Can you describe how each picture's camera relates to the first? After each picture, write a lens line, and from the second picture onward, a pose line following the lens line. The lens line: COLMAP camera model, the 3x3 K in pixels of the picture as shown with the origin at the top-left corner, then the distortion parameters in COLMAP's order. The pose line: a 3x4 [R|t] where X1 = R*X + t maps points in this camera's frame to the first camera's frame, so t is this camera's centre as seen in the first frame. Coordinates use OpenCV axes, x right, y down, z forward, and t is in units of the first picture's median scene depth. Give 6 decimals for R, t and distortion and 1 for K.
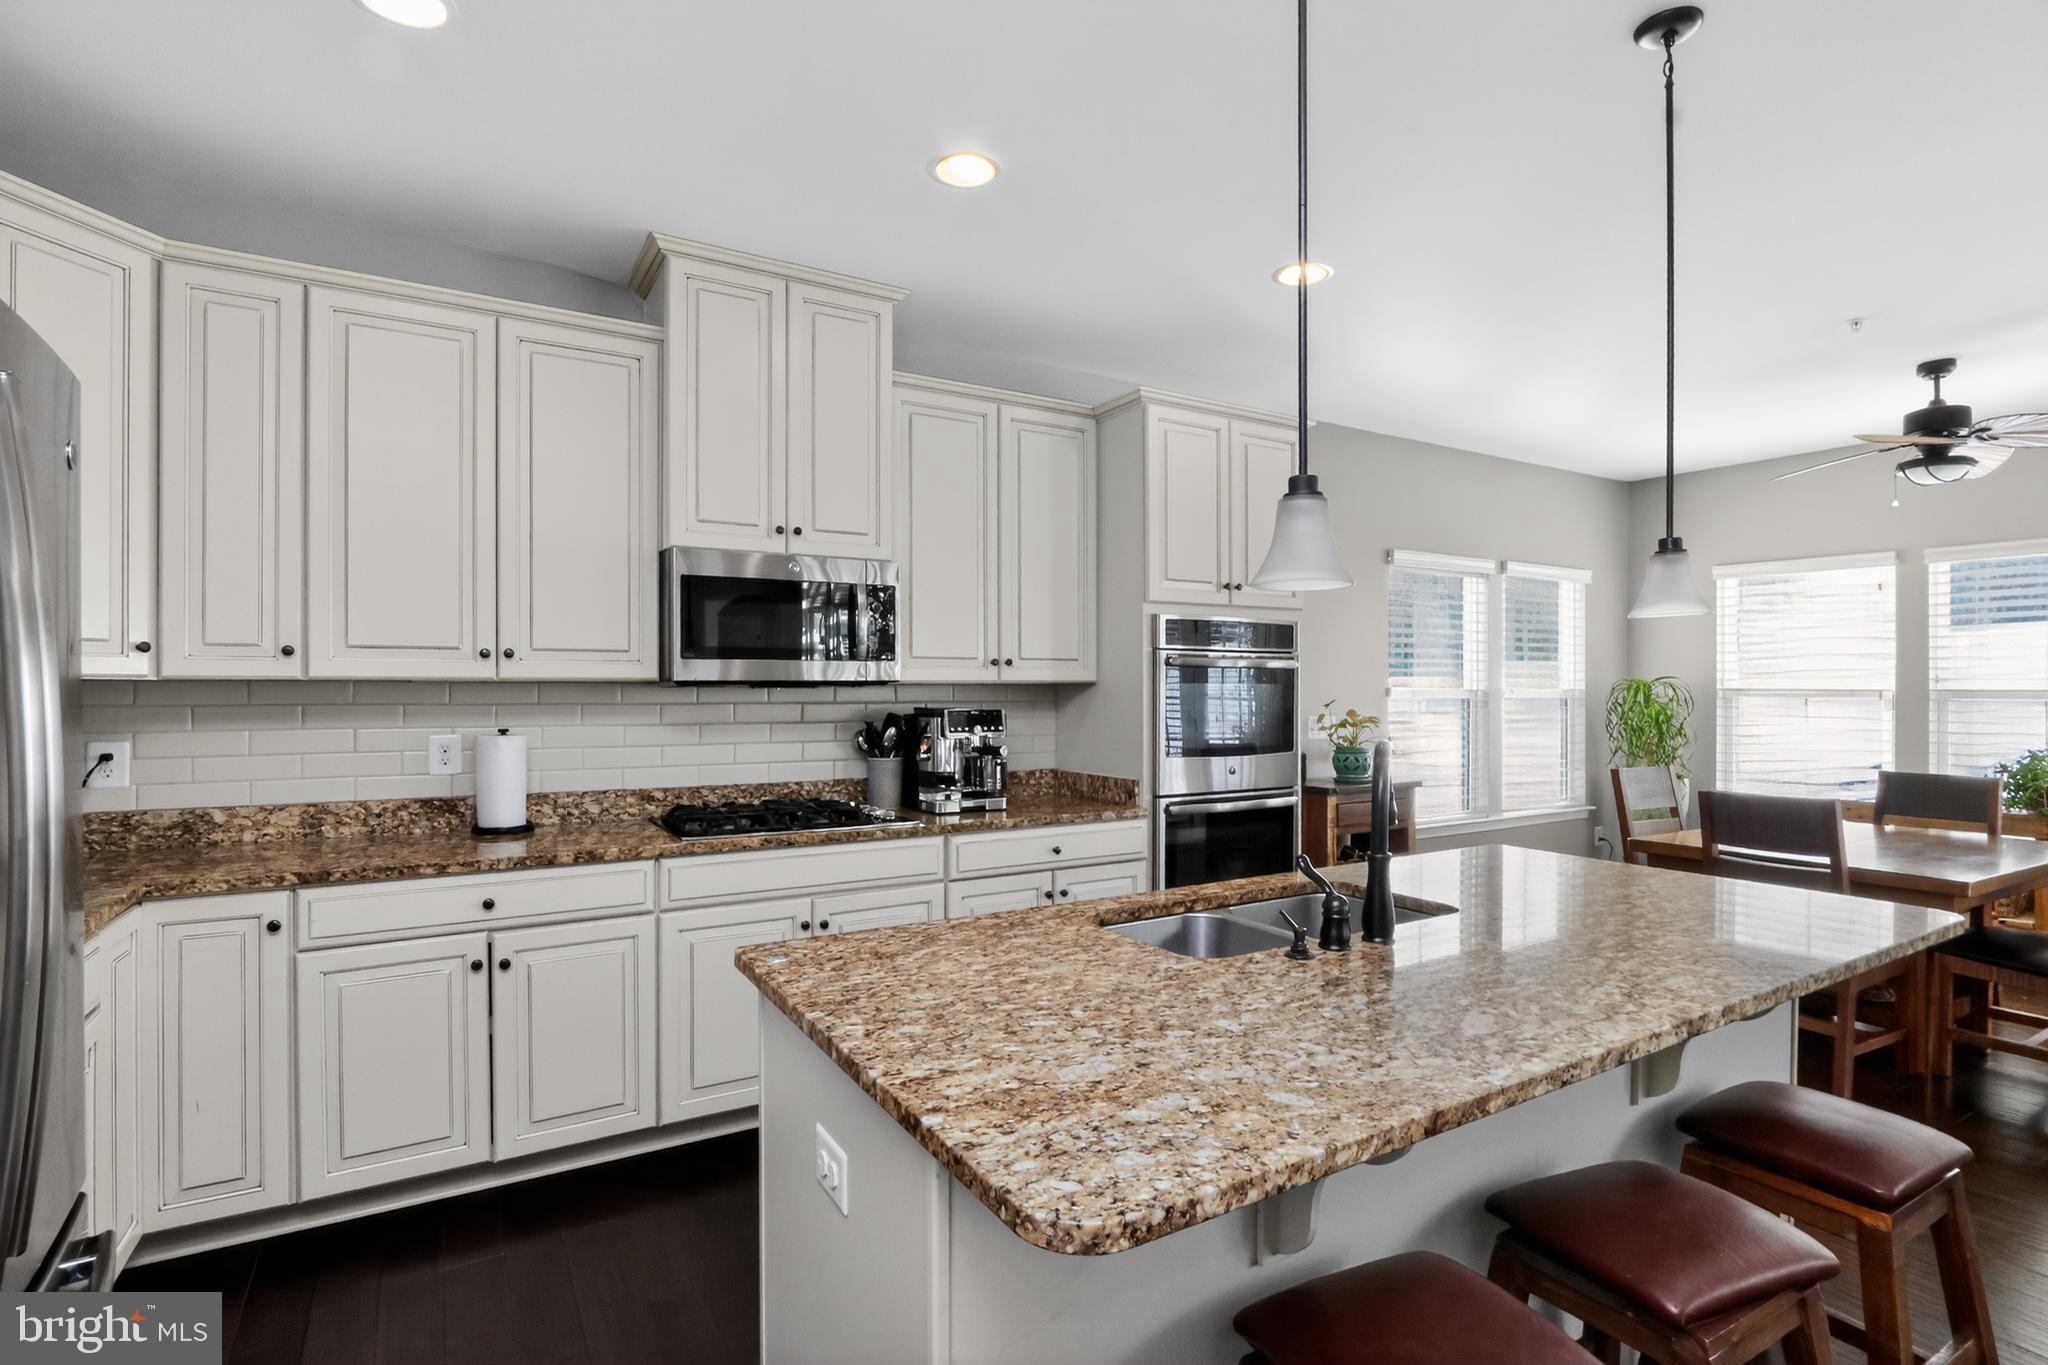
lens RADIAL K [[980.0, 0, 1018.9], [0, 980.0, 693.9], [0, 0, 1]] dist [-0.018960, -0.000640]
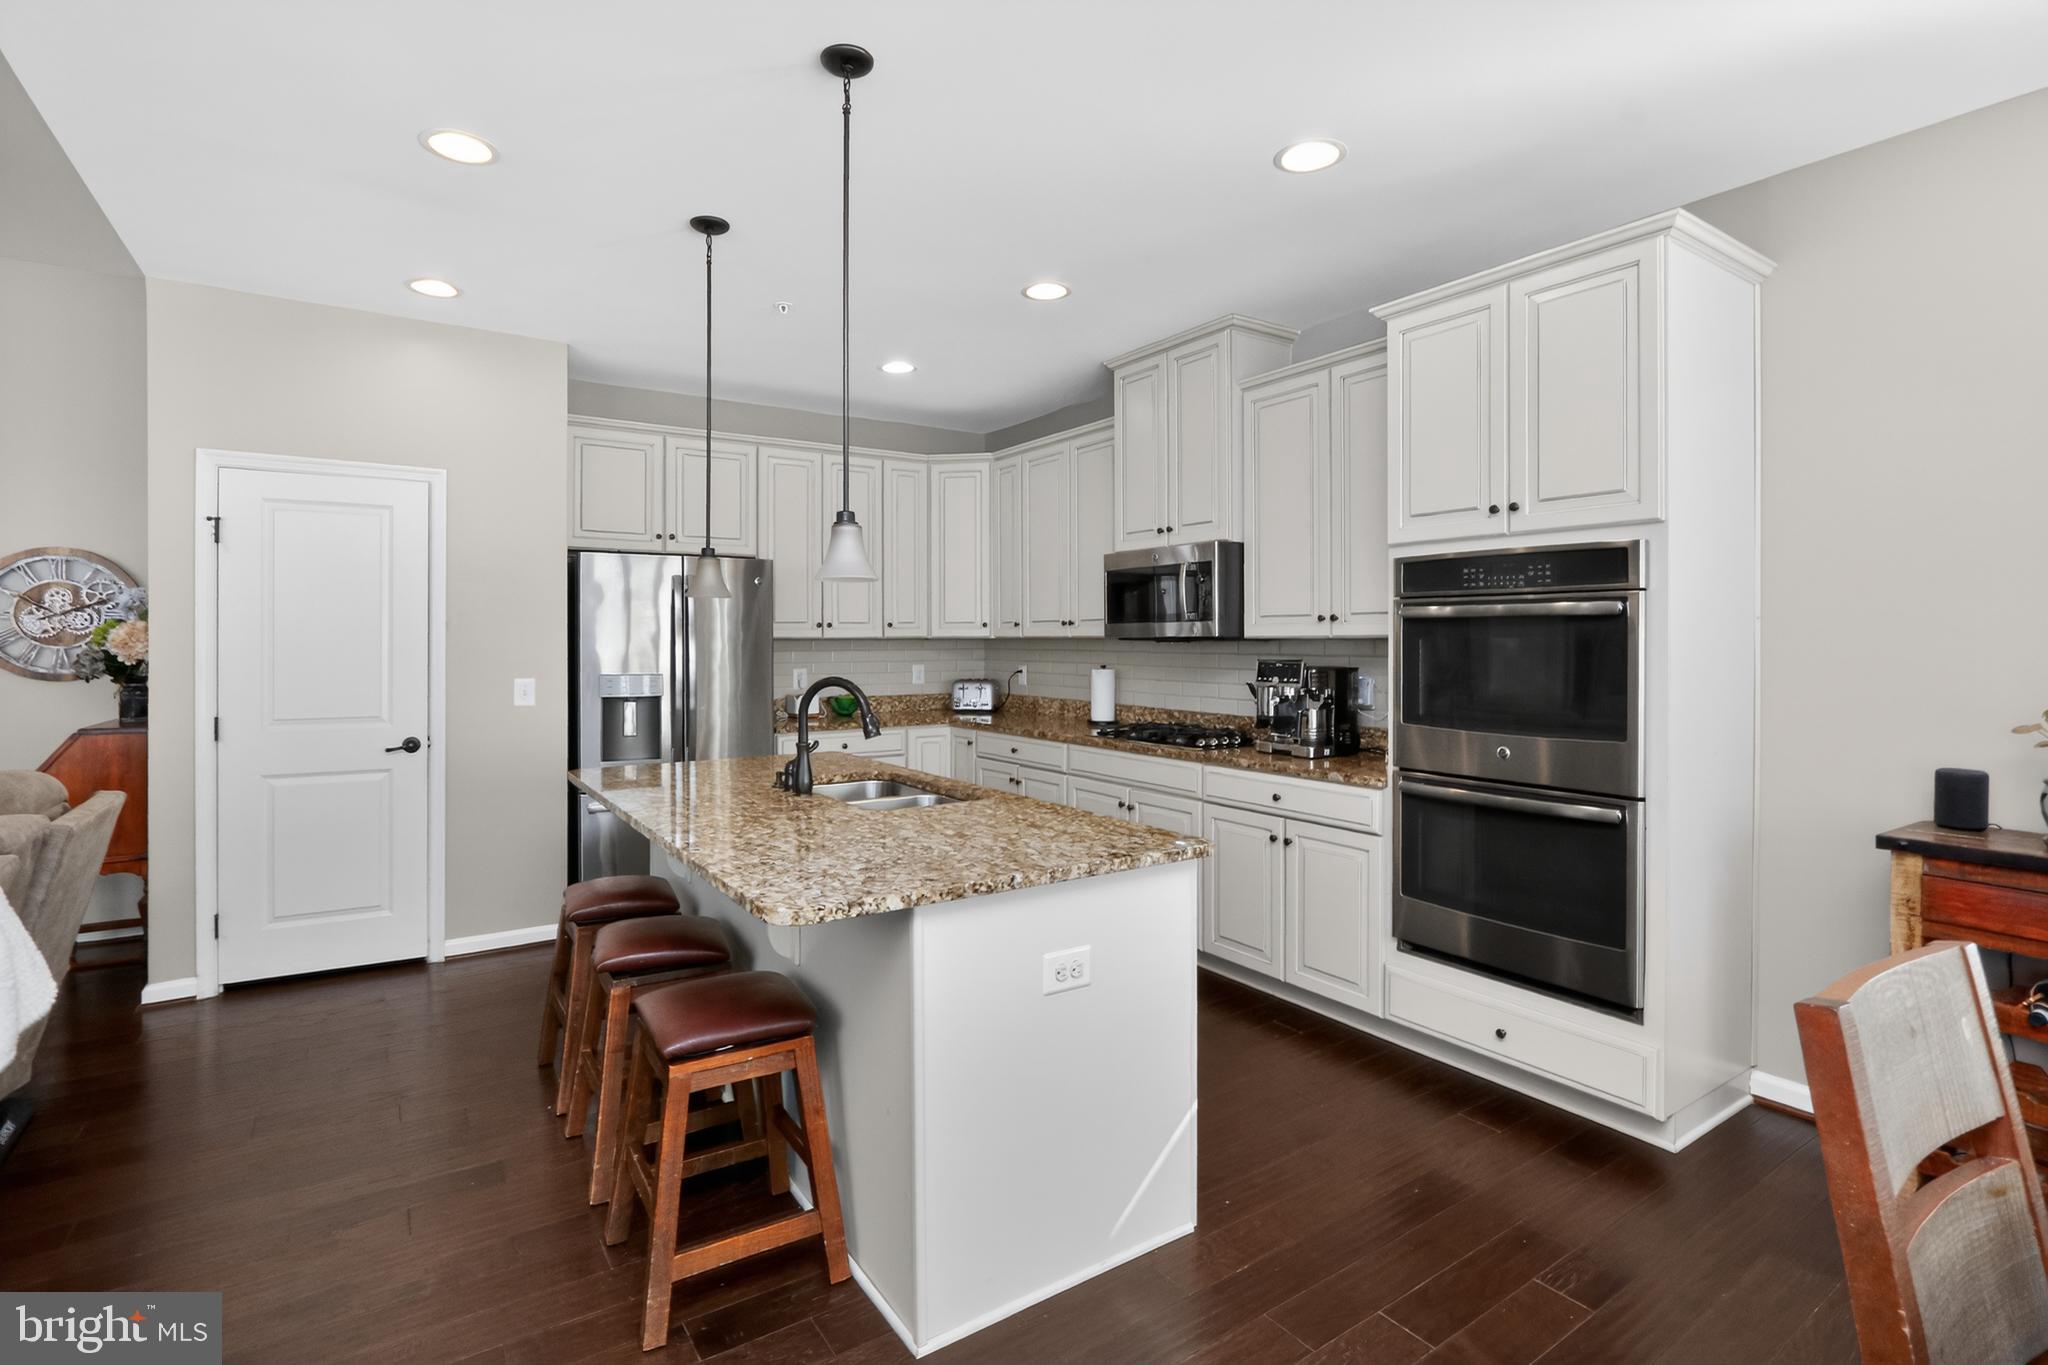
lens RADIAL K [[980.0, 0, 1011.8], [0, 980.0, 648.1], [0, 0, 1]] dist [-0.018960, -0.000640]
pose [[0.041581, 0.007936, -0.999104, 1.144009], [-0.008410, 0.999936, 0.007593, -0.006797], [0.999100, 0.008086, 0.041645, 0.712861]]
